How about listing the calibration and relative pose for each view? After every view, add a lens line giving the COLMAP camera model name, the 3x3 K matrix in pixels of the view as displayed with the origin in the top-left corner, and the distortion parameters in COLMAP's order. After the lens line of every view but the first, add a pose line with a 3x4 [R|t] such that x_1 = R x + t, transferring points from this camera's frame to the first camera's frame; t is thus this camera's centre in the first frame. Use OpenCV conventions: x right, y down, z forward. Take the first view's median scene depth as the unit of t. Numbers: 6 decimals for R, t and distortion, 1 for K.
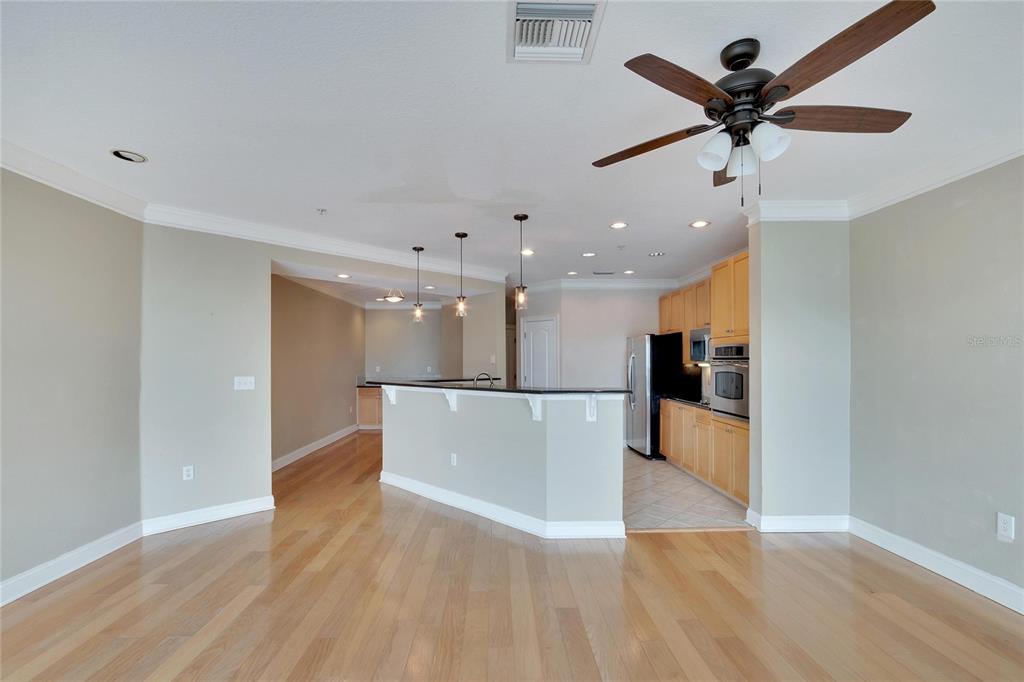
lens RADIAL K [[460.8, 0, 507.1], [0, 460.8, 358.1], [0, 0, 1]] dist [0.003097, 0.000327]
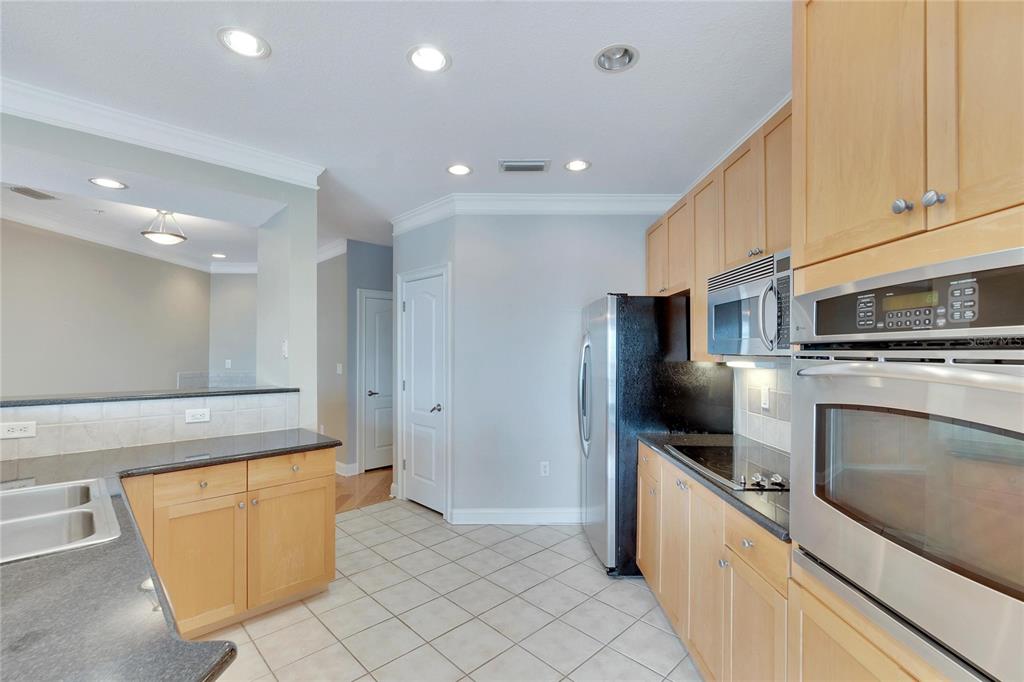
lens RADIAL K [[460.8, 0, 511.5], [0, 460.8, 347.3], [0, 0, 1]] dist [0.003097, 0.000327]
pose [[0.999731, 0.005315, -0.022556, 0.222052], [-0.005484, 0.999957, -0.007470, 0.003466], [0.022515, 0.007591, 0.999718, 0.561292]]
